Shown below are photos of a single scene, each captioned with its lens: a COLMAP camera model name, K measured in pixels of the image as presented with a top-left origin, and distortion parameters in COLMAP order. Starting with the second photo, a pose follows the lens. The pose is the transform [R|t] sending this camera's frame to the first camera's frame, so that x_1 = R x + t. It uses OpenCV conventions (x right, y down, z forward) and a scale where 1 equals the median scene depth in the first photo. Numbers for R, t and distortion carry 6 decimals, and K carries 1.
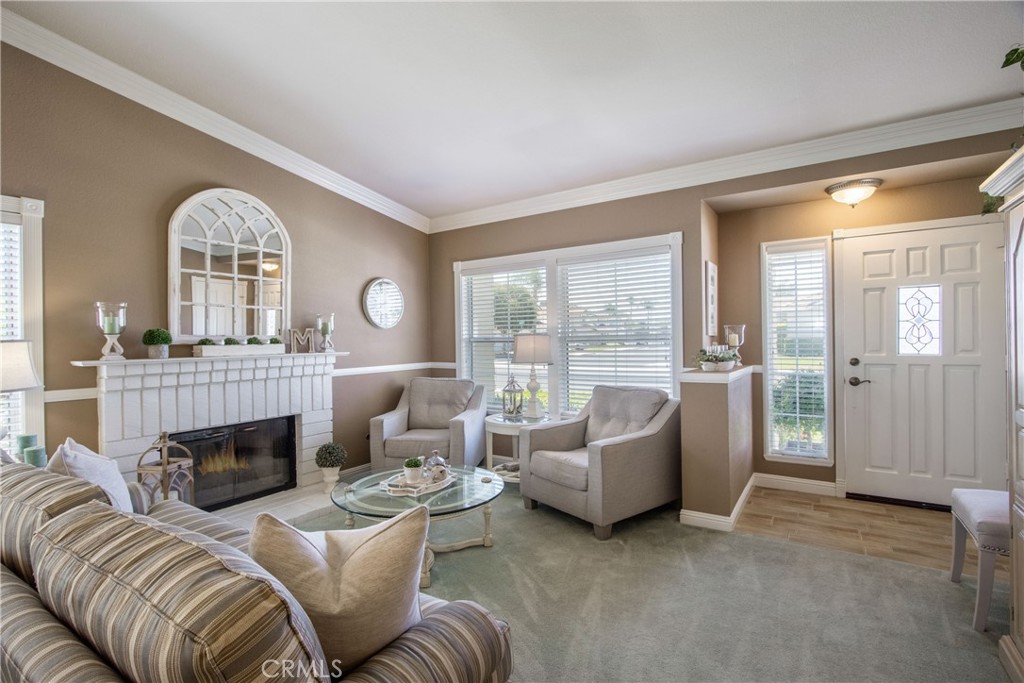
lens RADIAL K [[471.7, 0, 510.5], [0, 471.7, 343.5], [0, 0, 1]] dist [-0.013992, 0.000240]
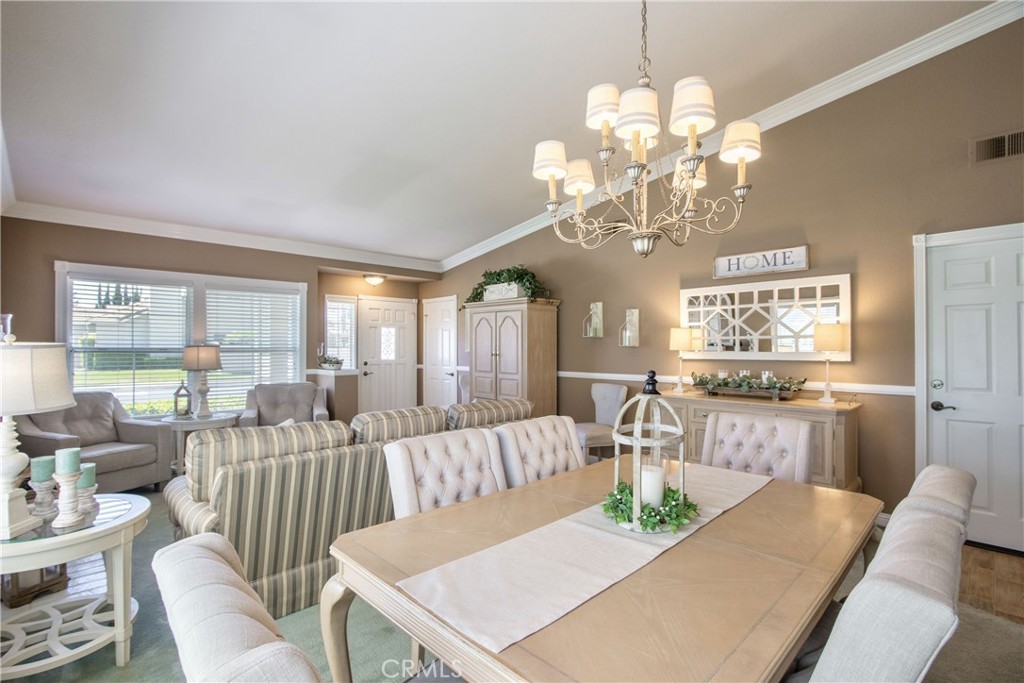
lens RADIAL K [[471.7, 0, 510.1], [0, 471.7, 341.4], [0, 0, 1]] dist [-0.013992, 0.000240]
pose [[0.211640, 0.029123, 0.976914, -1.096261], [0.006886, 0.999487, -0.031288, 0.013494], [-0.977324, 0.013349, 0.211330, -0.001851]]
